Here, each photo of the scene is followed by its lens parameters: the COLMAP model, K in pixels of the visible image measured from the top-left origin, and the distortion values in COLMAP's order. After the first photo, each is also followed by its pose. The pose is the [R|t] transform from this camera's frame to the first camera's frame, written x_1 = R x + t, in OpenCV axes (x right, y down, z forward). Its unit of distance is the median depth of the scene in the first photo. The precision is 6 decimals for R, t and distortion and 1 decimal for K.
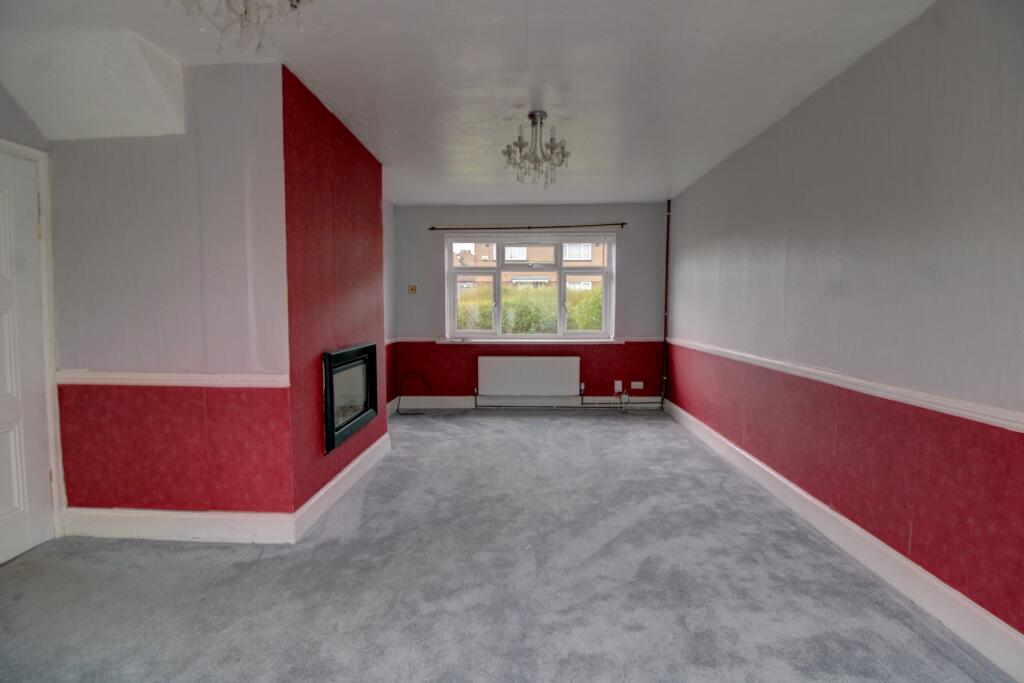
lens RADIAL K [[483.1, 0, 512.9], [0, 483.1, 341.3], [0, 0, 1]] dist [-0.003044, -0.002537]
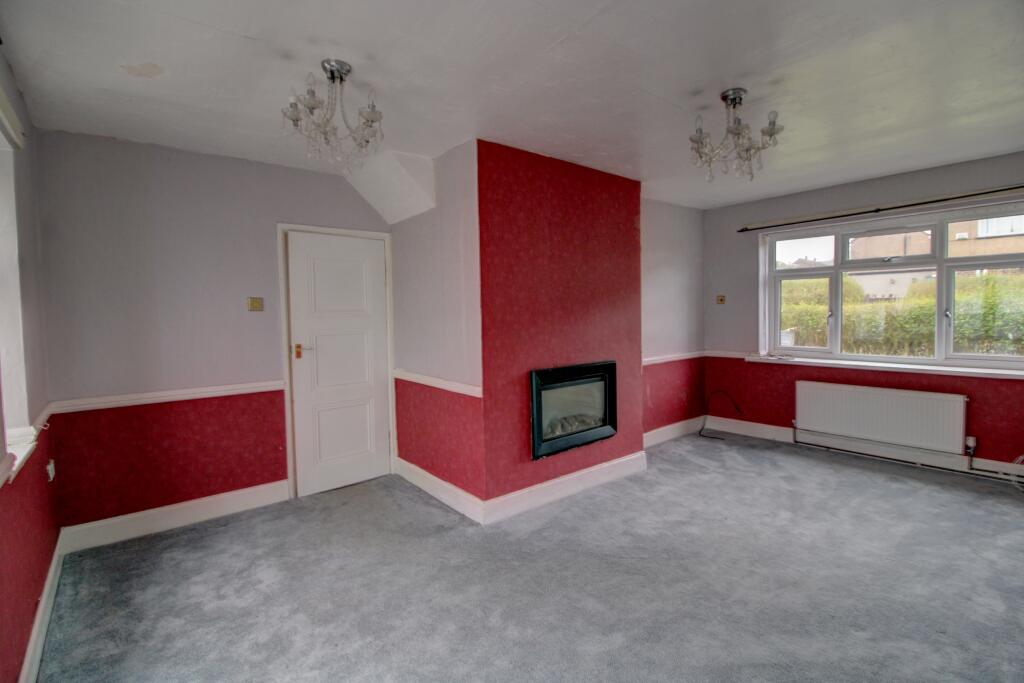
lens RADIAL K [[483.1, 0, 513.0], [0, 483.1, 341.6], [0, 0, 1]] dist [-0.003044, -0.002537]
pose [[0.654163, 0.036439, -0.755475, 0.269626], [-0.033325, 0.999257, 0.019342, -0.039723], [0.755619, 0.012523, 0.654892, 0.134130]]
